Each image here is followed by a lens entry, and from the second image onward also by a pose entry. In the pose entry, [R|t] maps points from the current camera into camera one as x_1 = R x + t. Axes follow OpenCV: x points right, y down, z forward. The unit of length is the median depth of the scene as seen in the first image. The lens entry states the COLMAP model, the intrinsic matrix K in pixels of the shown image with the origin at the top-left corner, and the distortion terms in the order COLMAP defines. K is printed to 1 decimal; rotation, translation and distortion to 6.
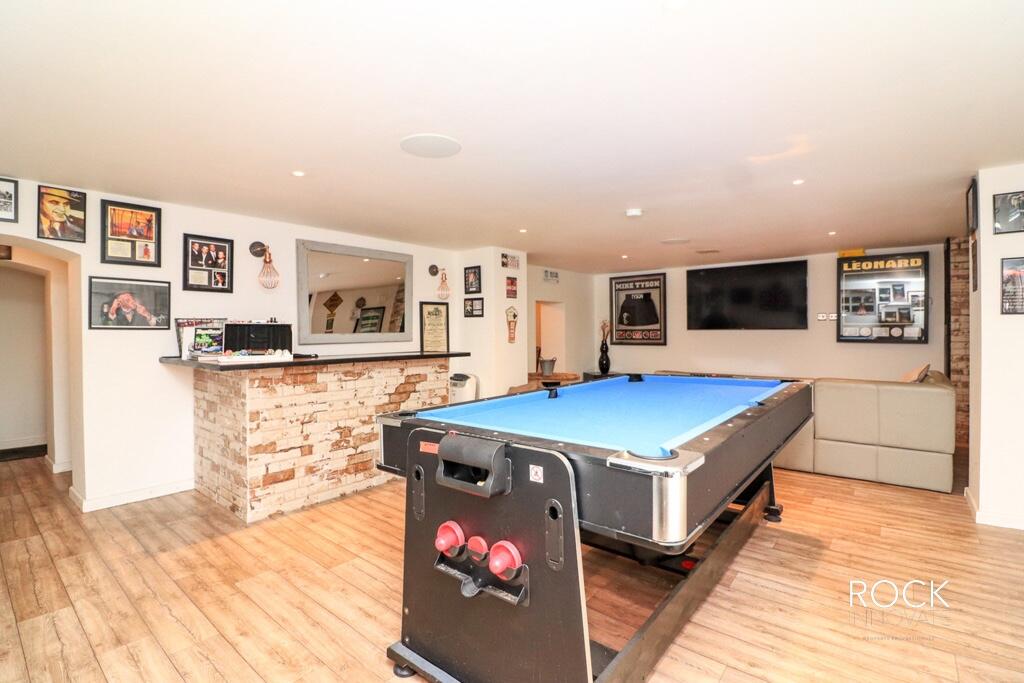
lens RADIAL K [[474.1, 0, 515.0], [0, 474.1, 339.6], [0, 0, 1]] dist [-0.017206, -0.001072]
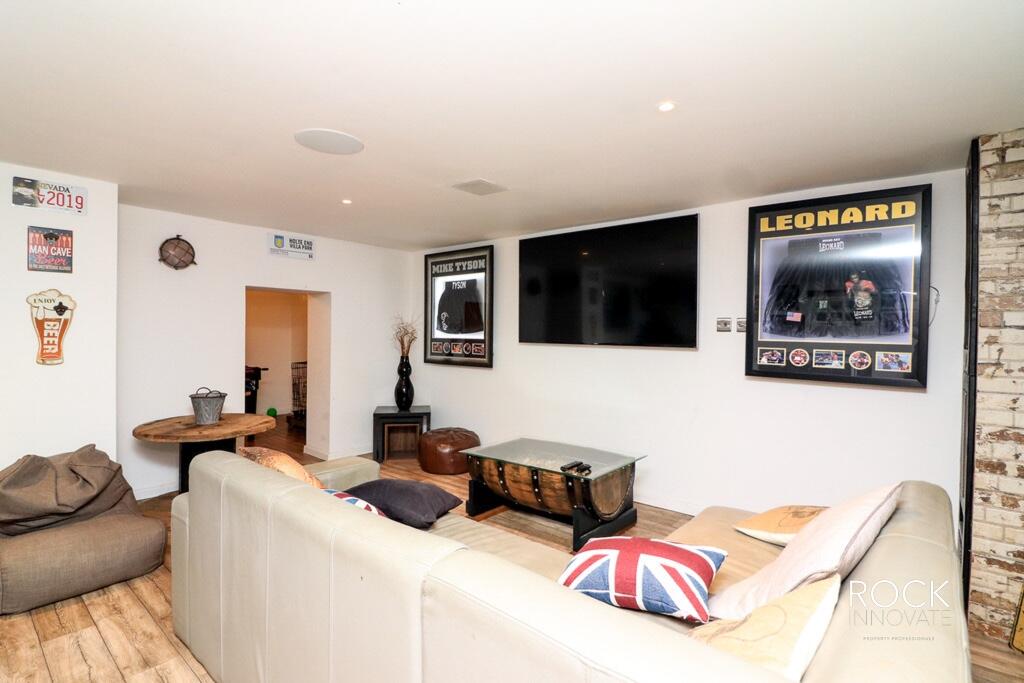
lens RADIAL K [[499.7, 0, 512.0], [0, 499.7, 341.5], [0, 0, 1]] dist [0.001438, -0.011944]
pose [[0.999720, 0.023030, -0.005383, 0.442824], [-0.023042, 0.999732, -0.002322, -0.024885], [0.005328, 0.002445, 0.999983, 0.472591]]
